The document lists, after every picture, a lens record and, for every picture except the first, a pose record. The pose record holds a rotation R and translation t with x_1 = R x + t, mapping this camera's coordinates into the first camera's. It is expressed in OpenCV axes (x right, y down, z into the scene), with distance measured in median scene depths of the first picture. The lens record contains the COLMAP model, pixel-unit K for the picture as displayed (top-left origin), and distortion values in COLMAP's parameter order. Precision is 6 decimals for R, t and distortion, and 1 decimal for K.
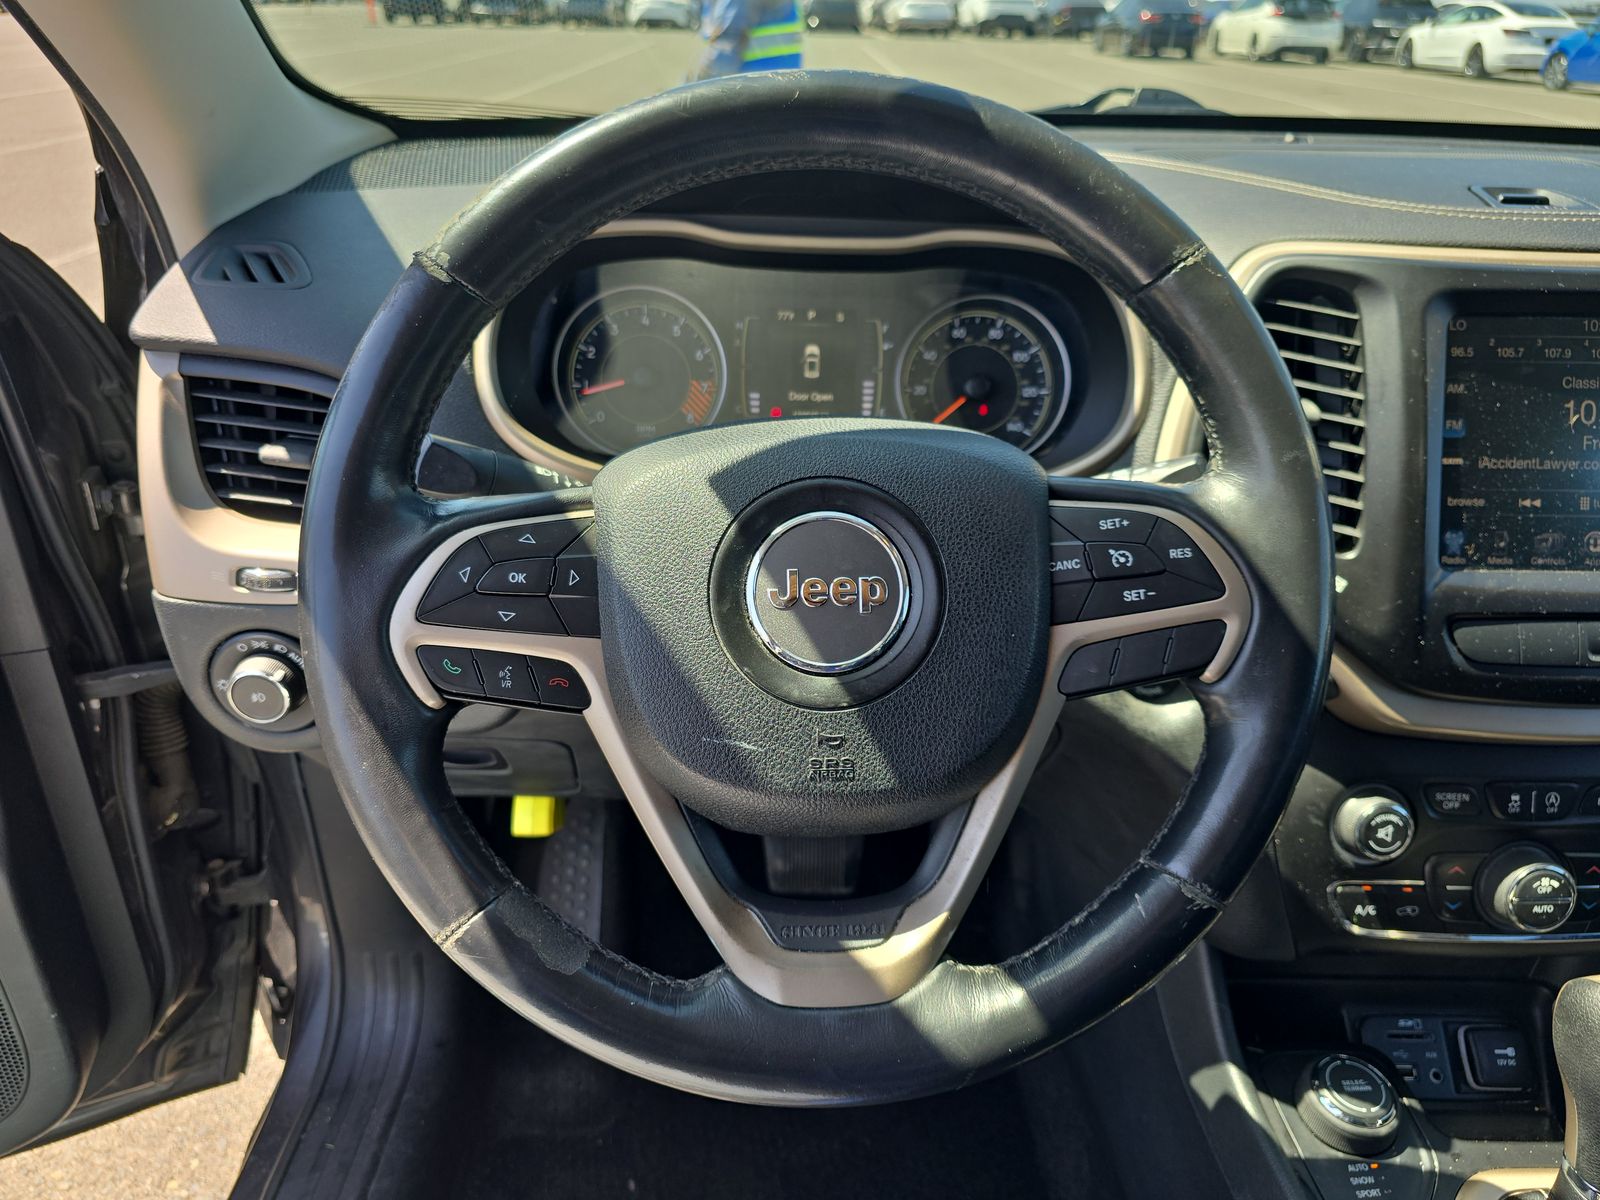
lens RADIAL K [[1079.6, 0, 789.9], [0, 1079.6, 598.2], [0, 0, 1]] dist [0.047582, -0.043861]
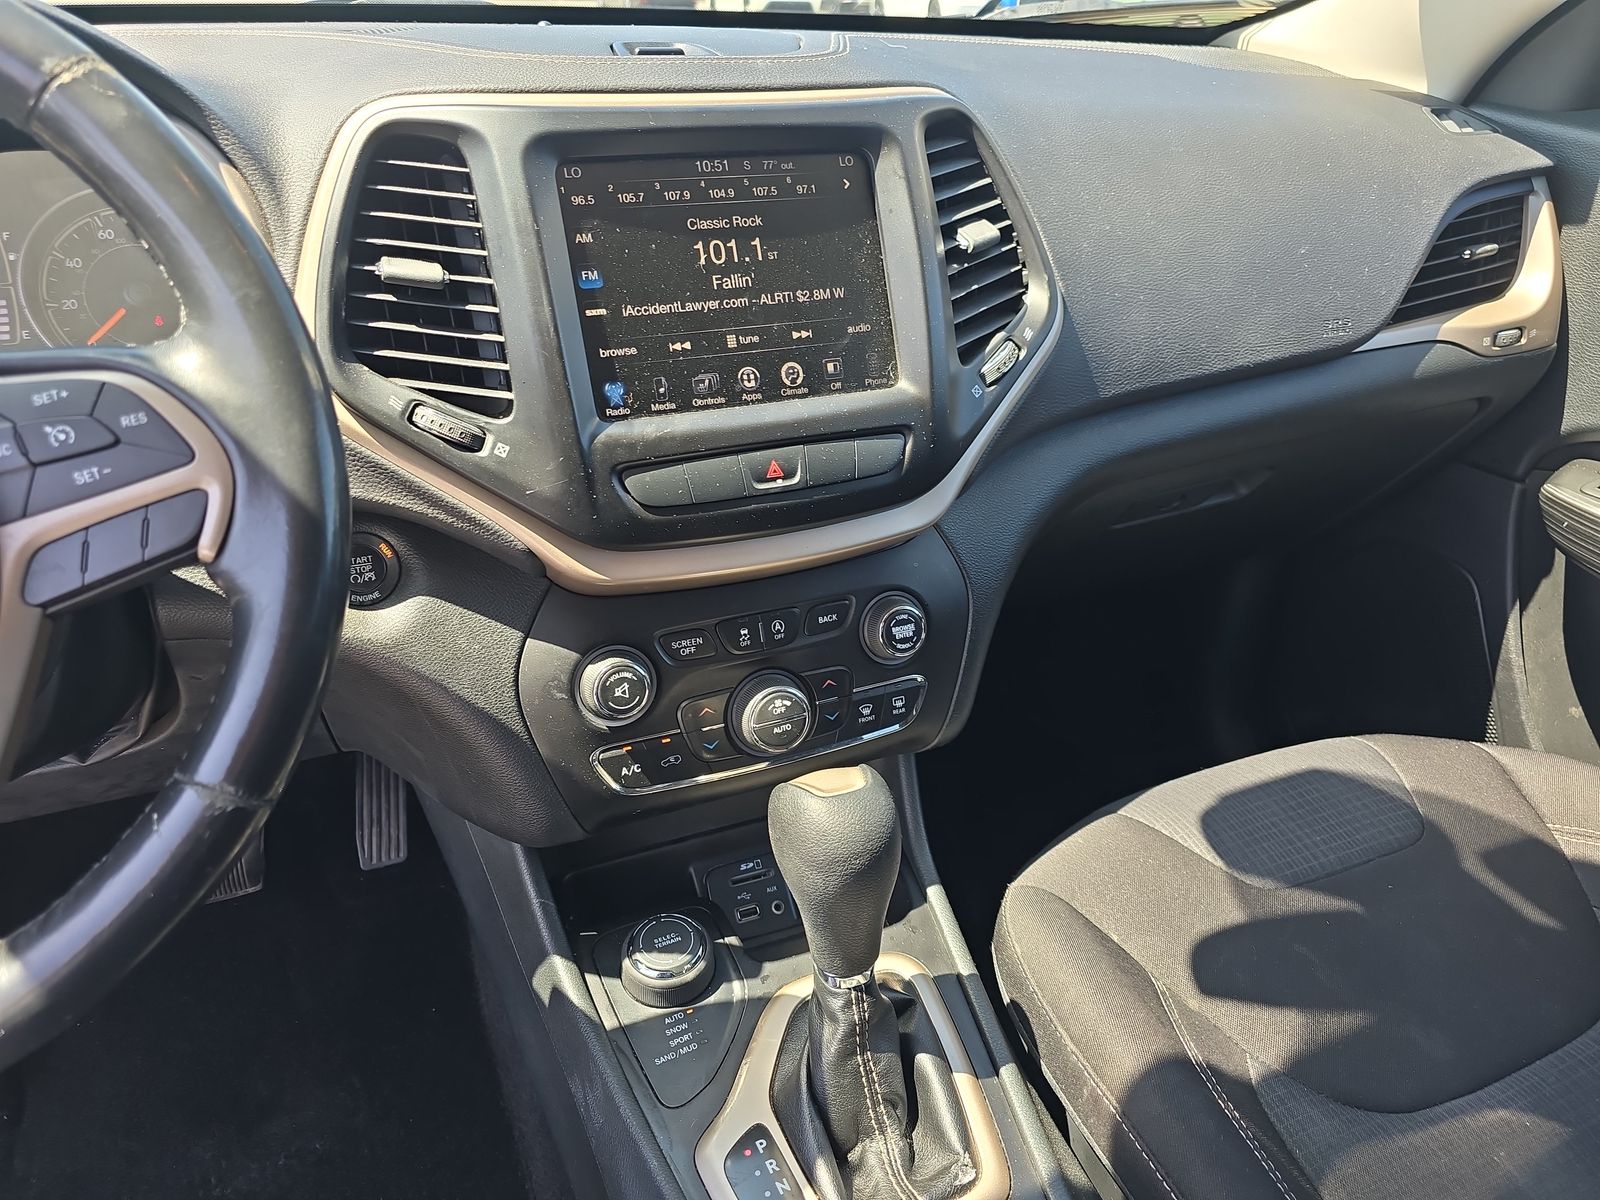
lens RADIAL K [[1079.6, 0, 759.9], [0, 1079.6, 596.2], [0, 0, 1]] dist [0.047582, -0.043861]
pose [[0.929306, -0.186389, 0.318826, 0.377230], [0.177086, 0.982473, 0.058198, 0.097172], [-0.324085, 0.002376, 0.946025, 0.014076]]
